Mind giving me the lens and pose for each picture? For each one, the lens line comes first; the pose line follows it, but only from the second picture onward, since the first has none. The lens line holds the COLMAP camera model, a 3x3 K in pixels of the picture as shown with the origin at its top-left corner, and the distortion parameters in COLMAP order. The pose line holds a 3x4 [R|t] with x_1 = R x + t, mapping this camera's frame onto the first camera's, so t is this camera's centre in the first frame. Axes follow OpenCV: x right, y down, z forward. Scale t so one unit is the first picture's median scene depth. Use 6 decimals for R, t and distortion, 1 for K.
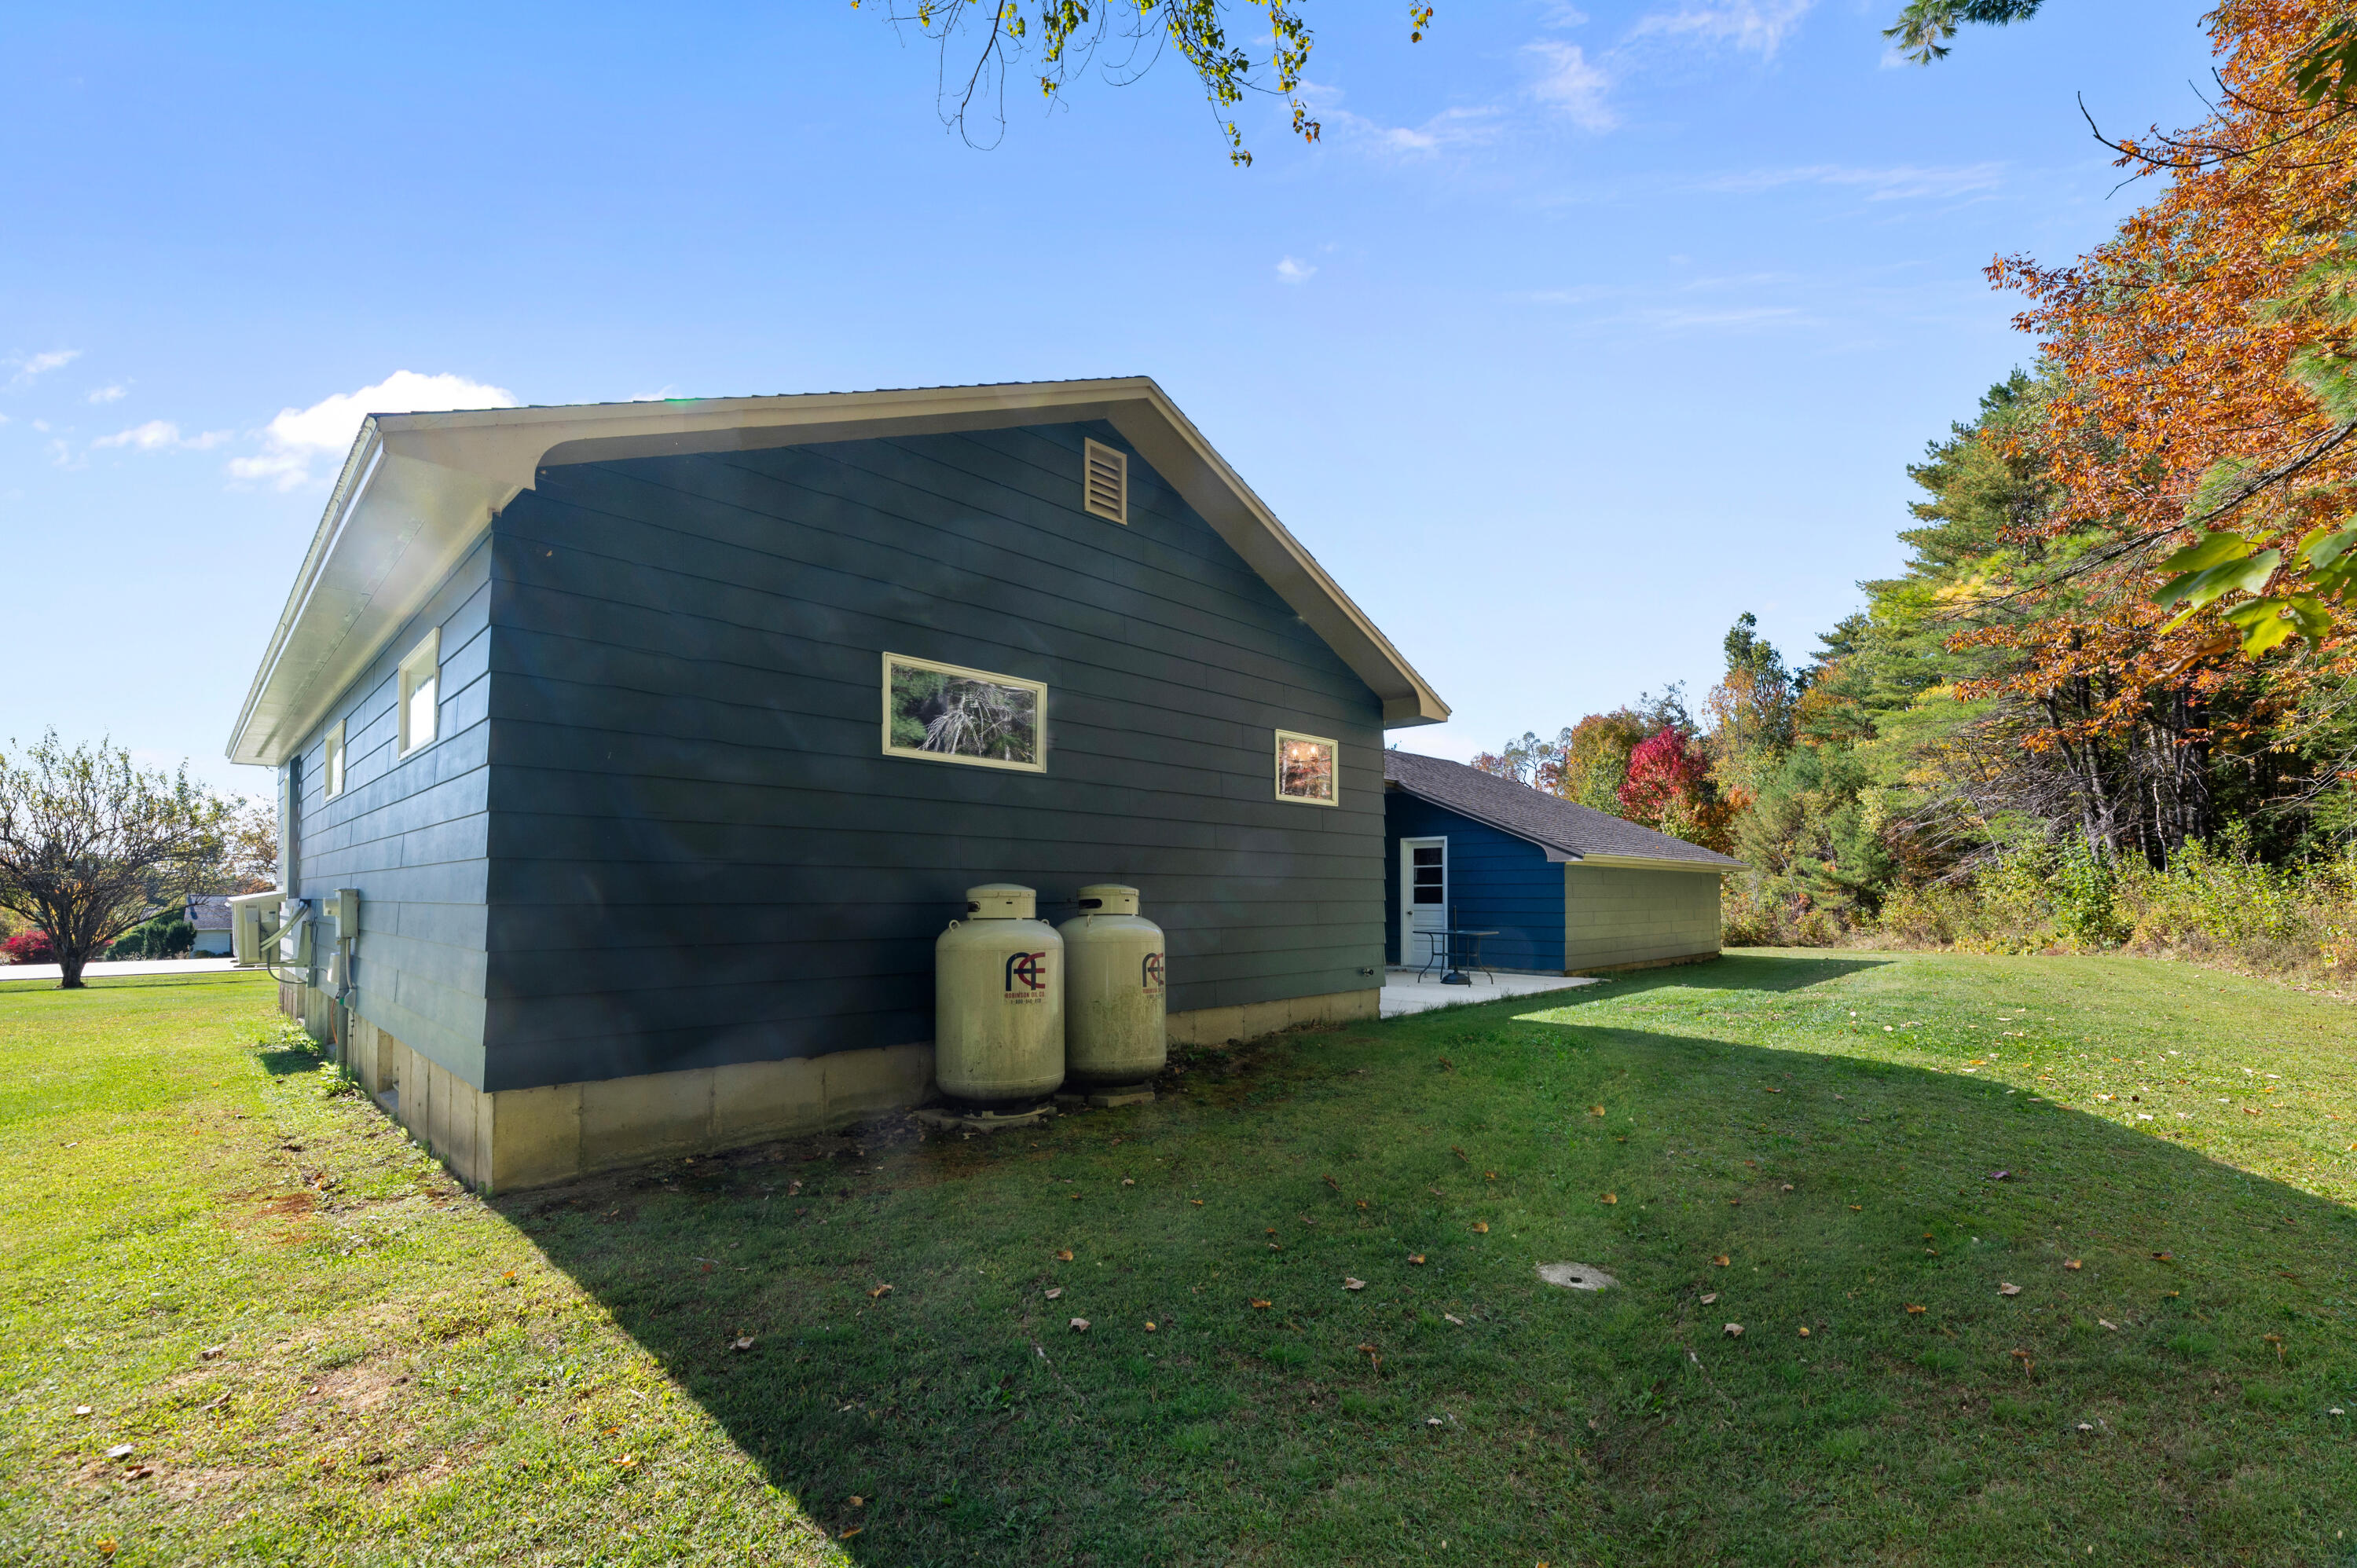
lens RADIAL K [[984.4, 0, 1186.5], [0, 984.4, 860.6], [0, 0, 1]] dist [-0.000186, 0.000041]
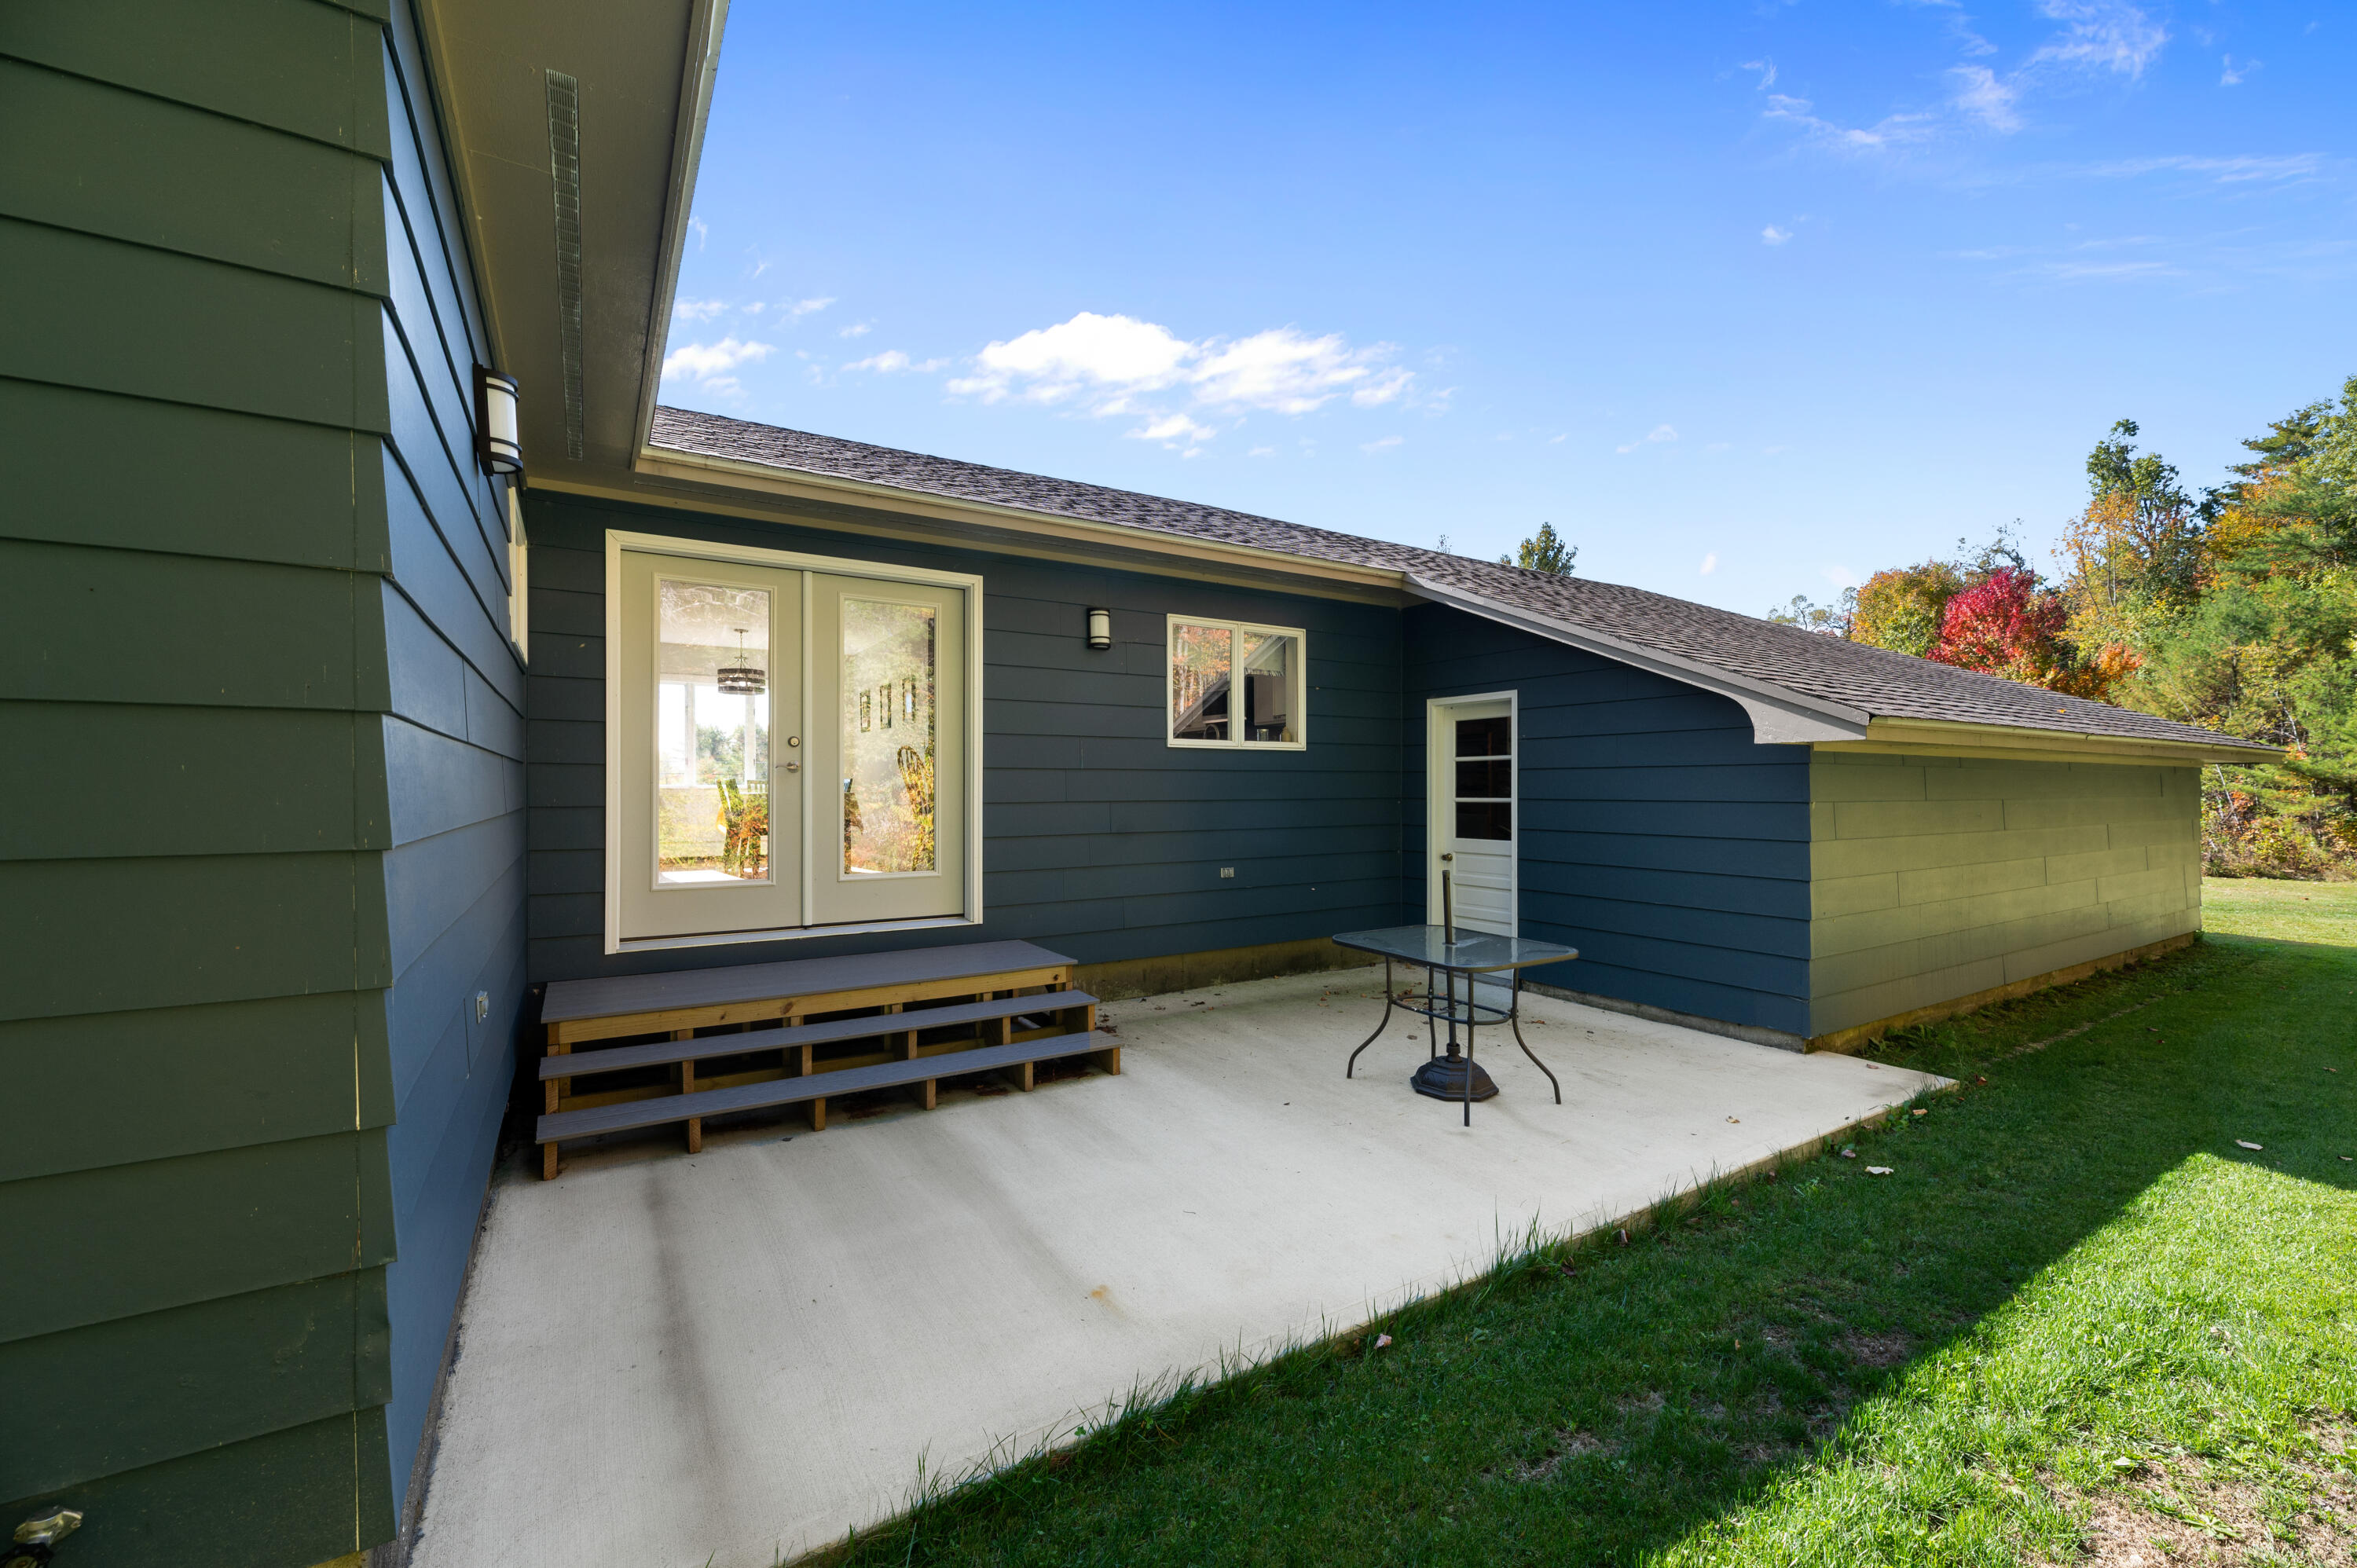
lens RADIAL K [[953.8, 0, 1178.5], [0, 953.8, 784.0], [0, 0, 1]] dist [0.001770, 0.000521]
pose [[0.970127, -0.002101, -0.242590, 0.049269], [0.009424, 0.999534, 0.029031, 0.000793], [0.242416, -0.030450, 0.969694, 0.121527]]
